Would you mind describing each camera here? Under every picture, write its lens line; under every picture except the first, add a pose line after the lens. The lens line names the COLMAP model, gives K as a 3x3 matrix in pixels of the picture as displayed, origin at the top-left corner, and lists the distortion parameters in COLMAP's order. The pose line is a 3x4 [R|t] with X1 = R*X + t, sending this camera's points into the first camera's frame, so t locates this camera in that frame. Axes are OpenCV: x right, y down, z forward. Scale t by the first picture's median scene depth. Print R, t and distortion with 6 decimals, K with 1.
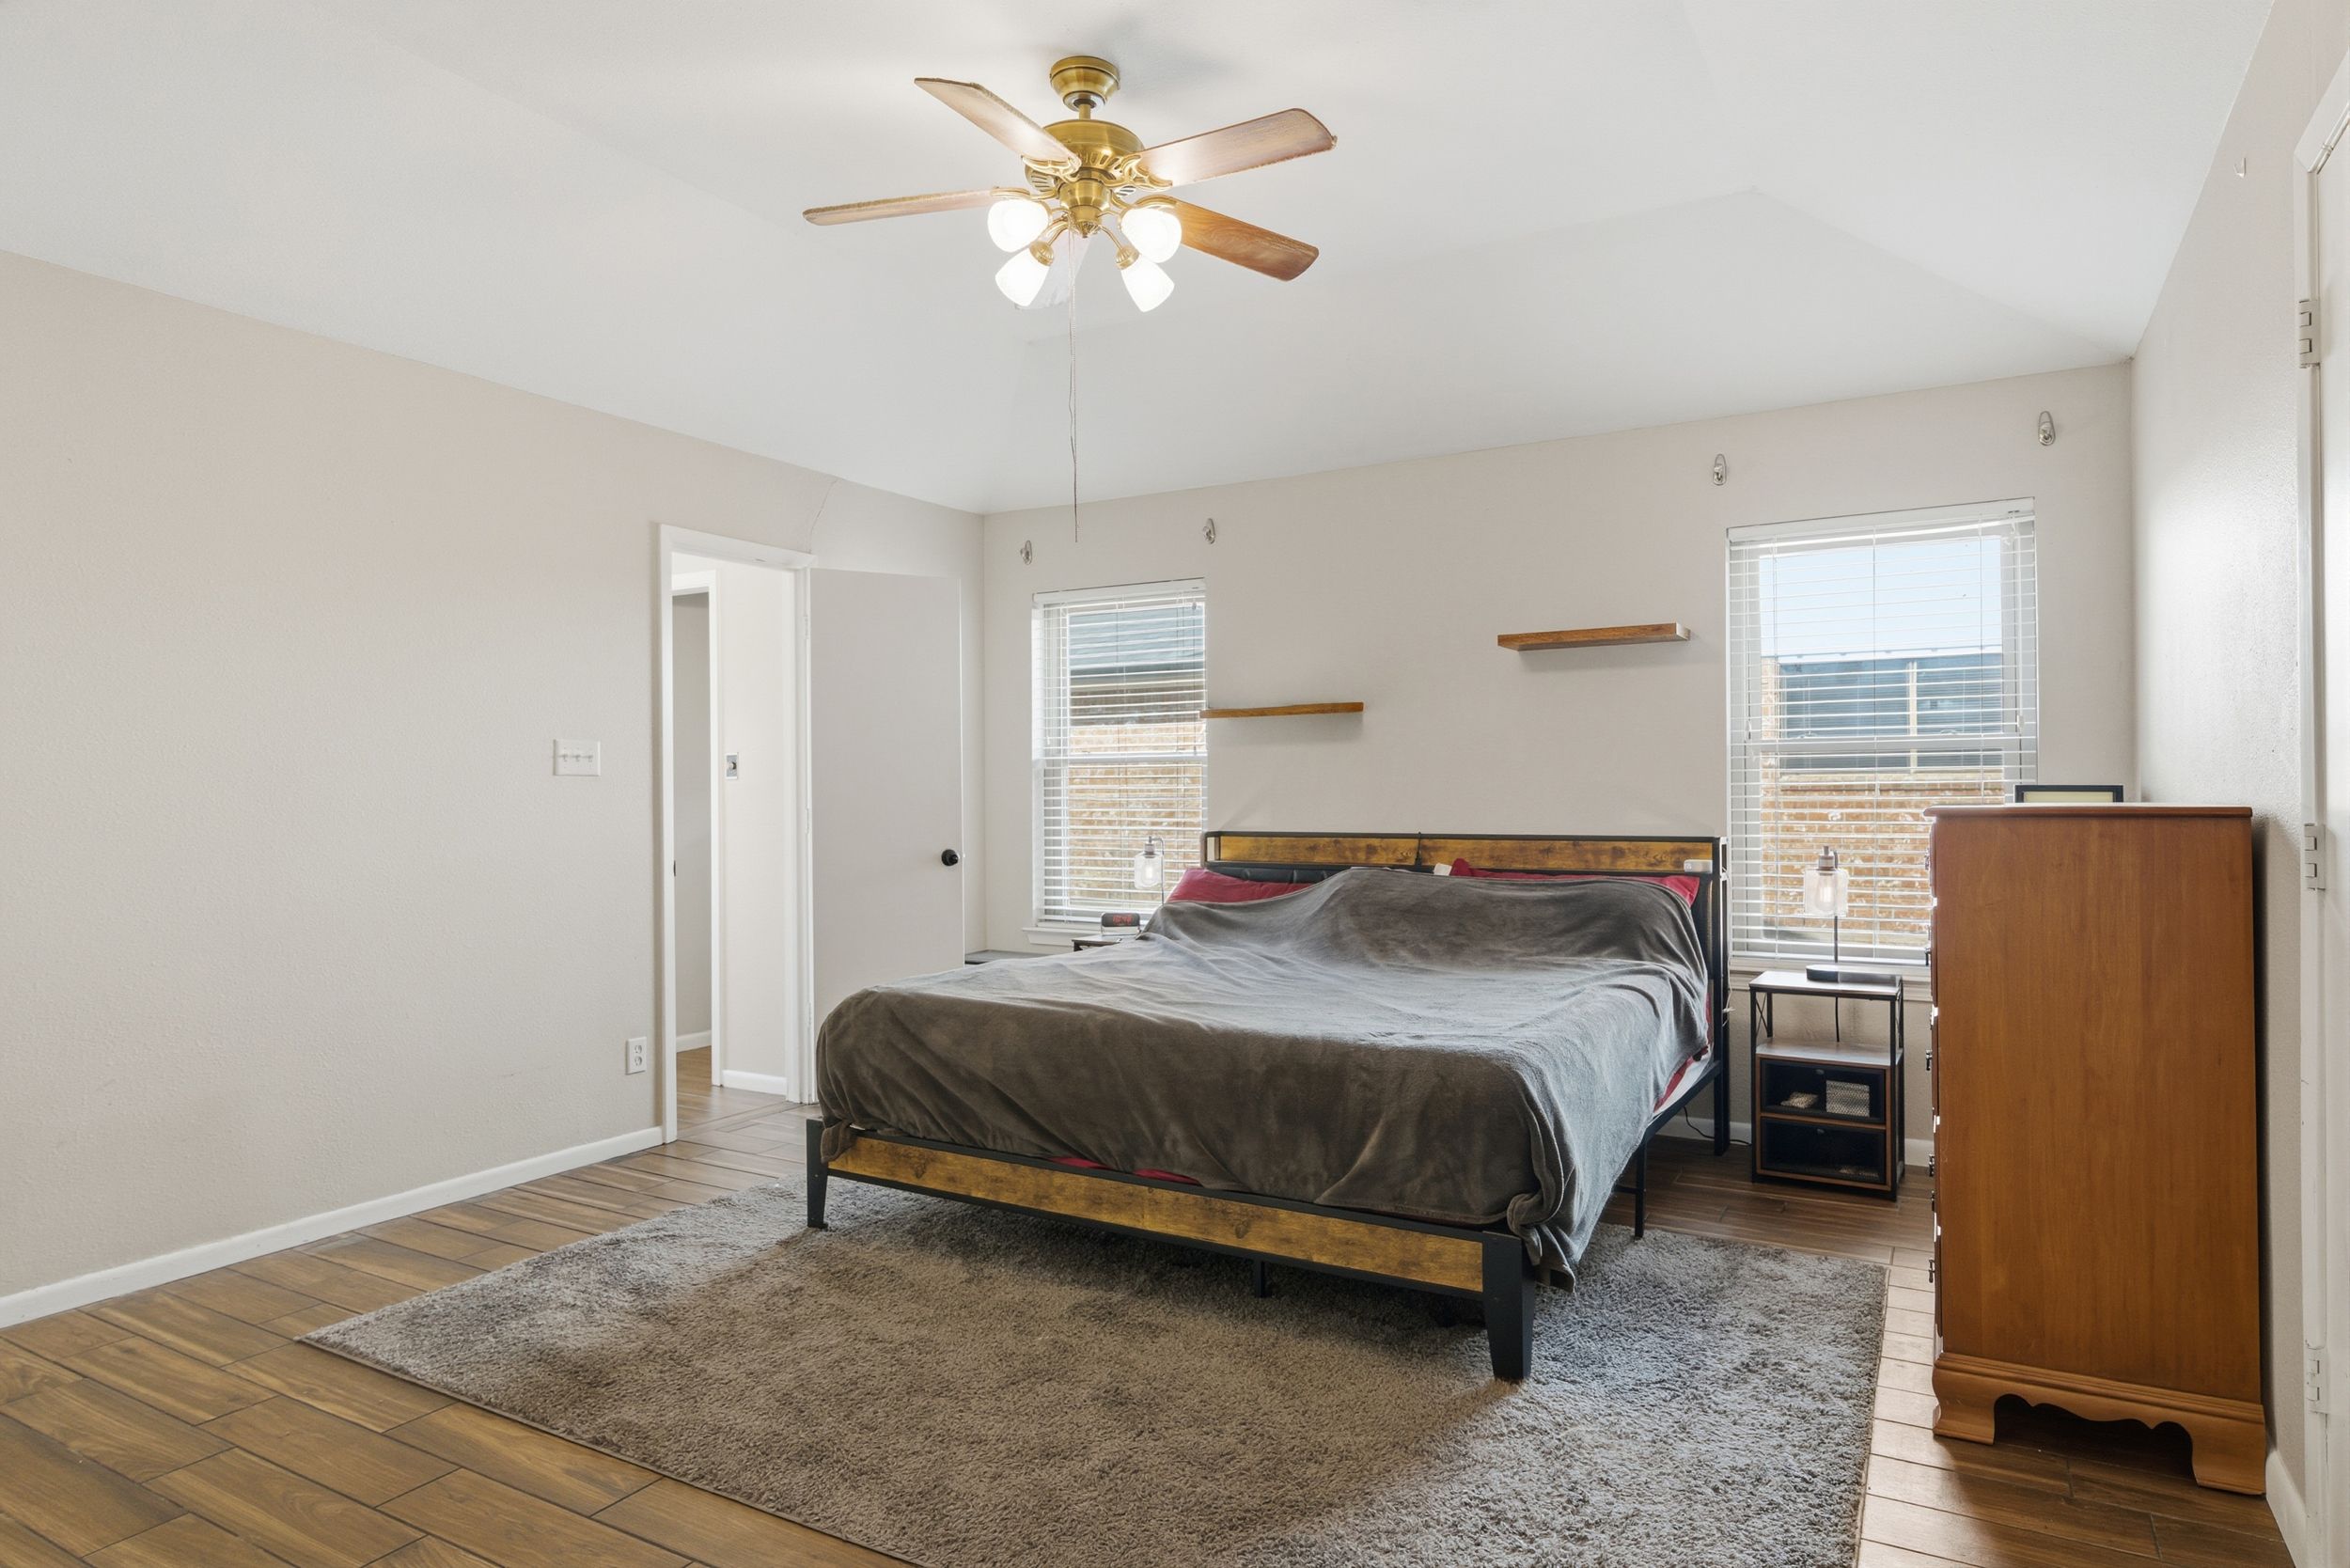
lens RADIAL K [[1365.5, 0, 1174.0], [0, 1365.5, 786.5], [0, 0, 1]] dist [0.004127, -0.001130]
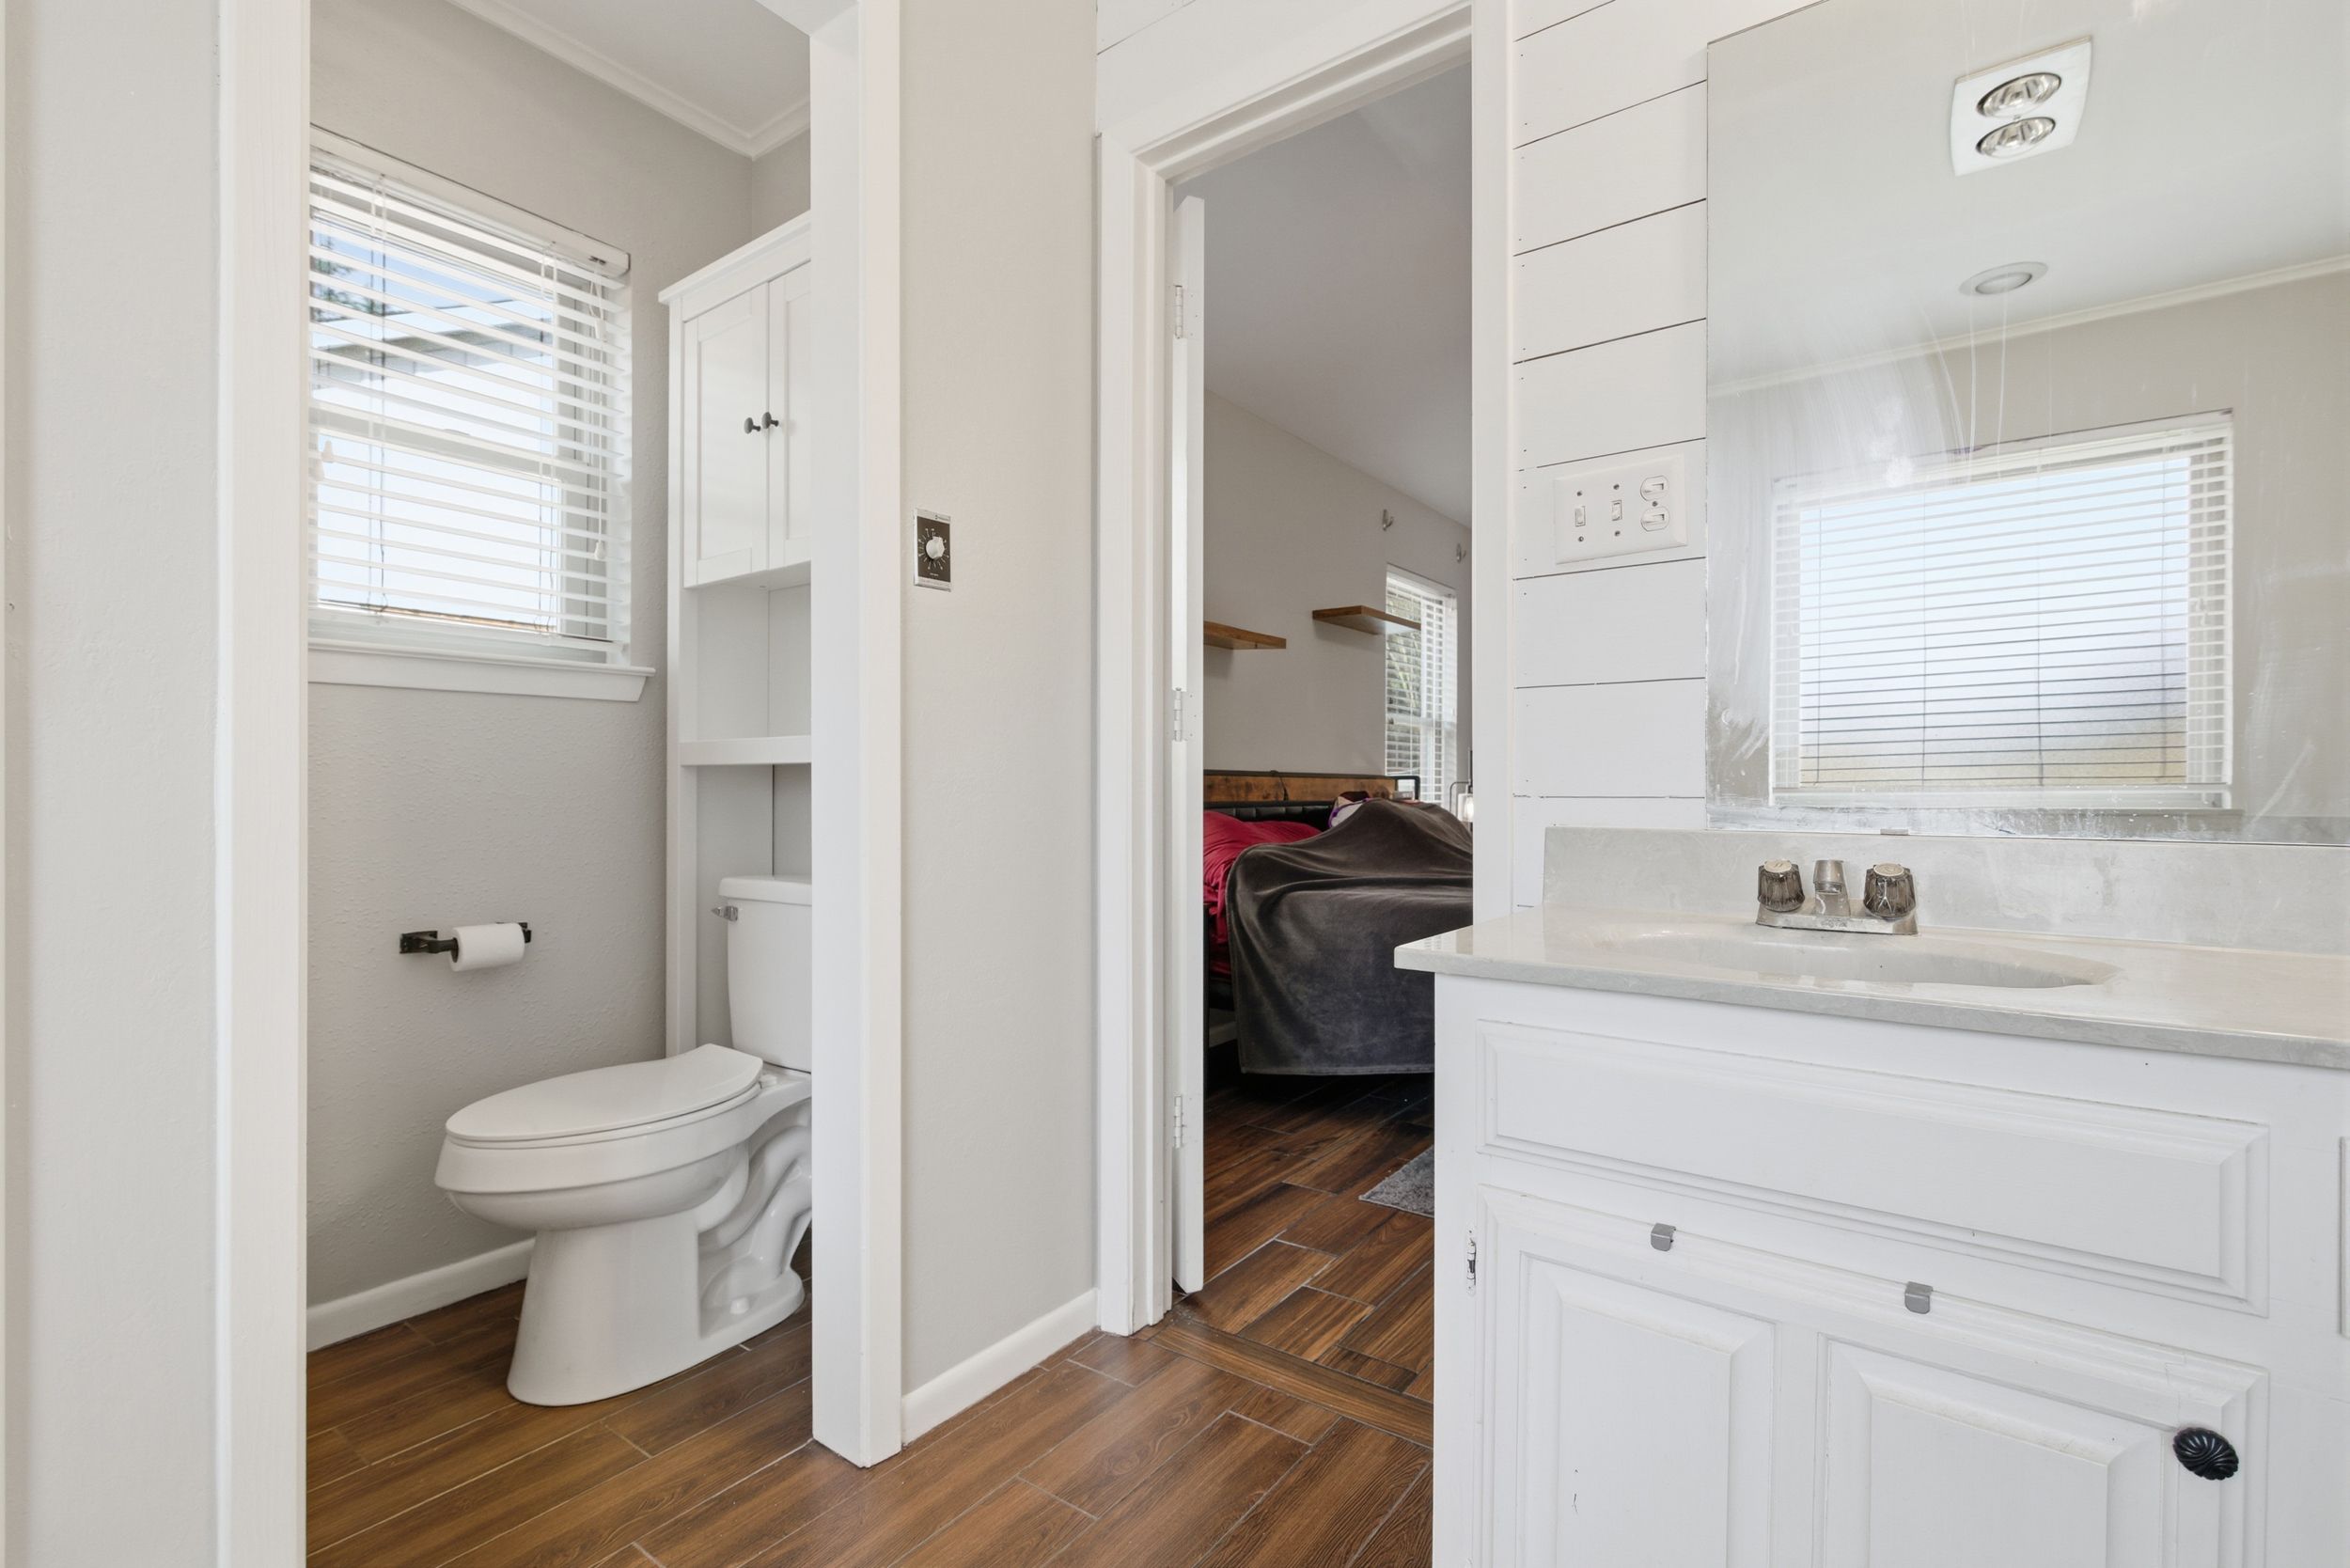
lens RADIAL K [[1060.4, 0, 1174.3], [0, 1060.4, 787.6], [0, 0, 1]] dist [-0.004416, 0.000913]
pose [[0.114654, -0.000060, 0.993405, -0.634524], [-0.004729, 0.999989, 0.000606, 0.048428], [-0.993394, -0.004767, 0.114653, 0.949682]]
